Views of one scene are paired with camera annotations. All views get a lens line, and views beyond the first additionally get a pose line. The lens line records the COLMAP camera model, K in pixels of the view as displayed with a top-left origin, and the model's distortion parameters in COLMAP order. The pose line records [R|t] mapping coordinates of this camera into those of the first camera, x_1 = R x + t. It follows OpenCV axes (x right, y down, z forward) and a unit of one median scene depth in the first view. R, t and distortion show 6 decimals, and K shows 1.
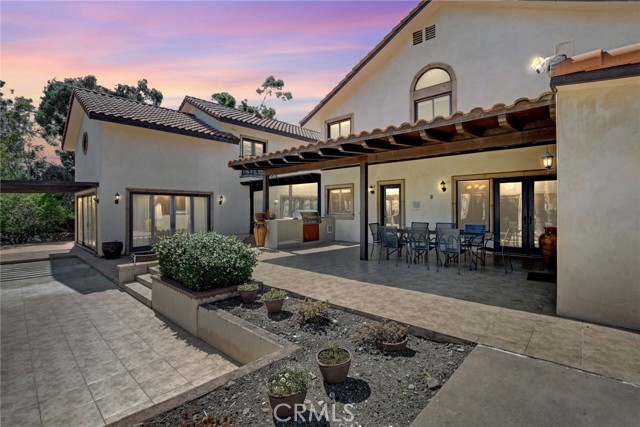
lens RADIAL K [[285.4, 0, 317.3], [0, 285.4, 214.2], [0, 0, 1]] dist [-0.022391, 0.000617]
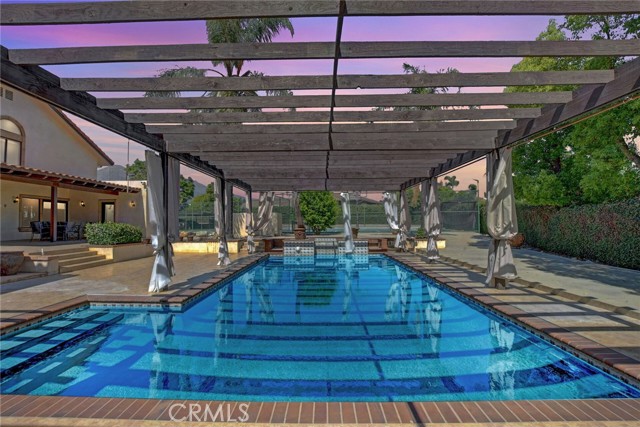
lens RADIAL K [[285.4, 0, 317.3], [0, 285.4, 214.2], [0, 0, 1]] dist [-0.022391, 0.000617]
pose [[-0.707481, 0.031504, 0.706030, -1.782667], [0.019624, 0.999496, -0.024934, 0.053335], [-0.706460, -0.003785, -0.707743, 0.894729]]
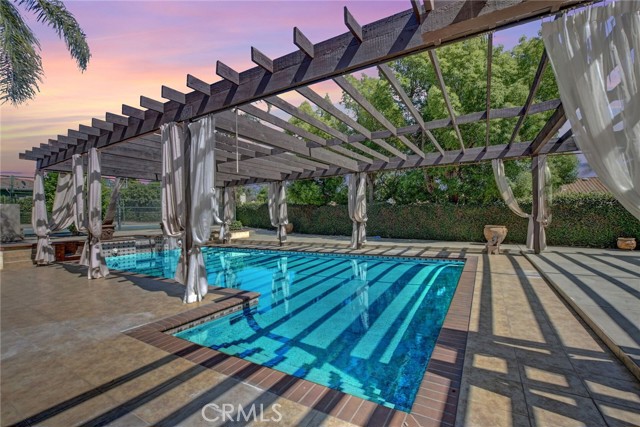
lens RADIAL K [[285.4, 0, 317.3], [0, 285.4, 214.2], [0, 0, 1]] dist [-0.022391, 0.000617]
pose [[-0.963883, 0.024970, -0.265154, -1.099717], [0.023635, 0.999687, 0.008227, 0.055065], [0.265277, 0.001663, -0.964171, 1.255011]]
